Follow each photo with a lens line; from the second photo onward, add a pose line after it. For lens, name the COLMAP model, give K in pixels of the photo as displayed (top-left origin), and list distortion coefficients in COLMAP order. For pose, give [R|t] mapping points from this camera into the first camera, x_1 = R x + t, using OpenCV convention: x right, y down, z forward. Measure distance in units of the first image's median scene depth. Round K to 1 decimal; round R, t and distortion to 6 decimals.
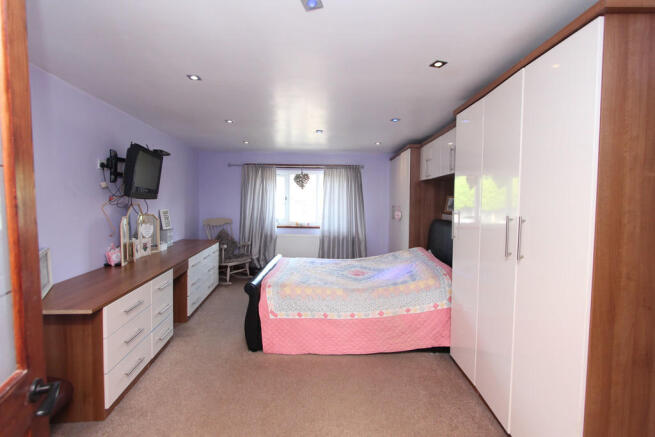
lens RADIAL K [[306.5, 0, 326.6], [0, 306.5, 217.4], [0, 0, 1]] dist [-0.005980, 0.000196]
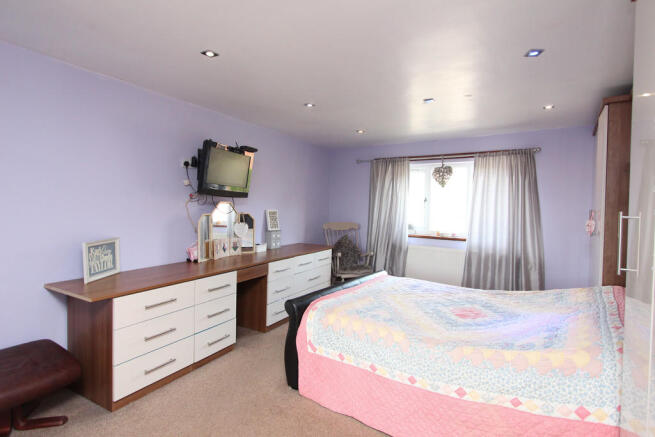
lens RADIAL K [[338.9, 0, 327.7], [0, 338.9, 216.7], [0, 0, 1]] dist [-0.006452, 0.000186]
pose [[0.815090, 0.022169, -0.578910, 0.261423], [-0.040346, 0.999014, -0.018551, 0.008928], [0.577928, 0.038478, 0.815180, 0.264643]]
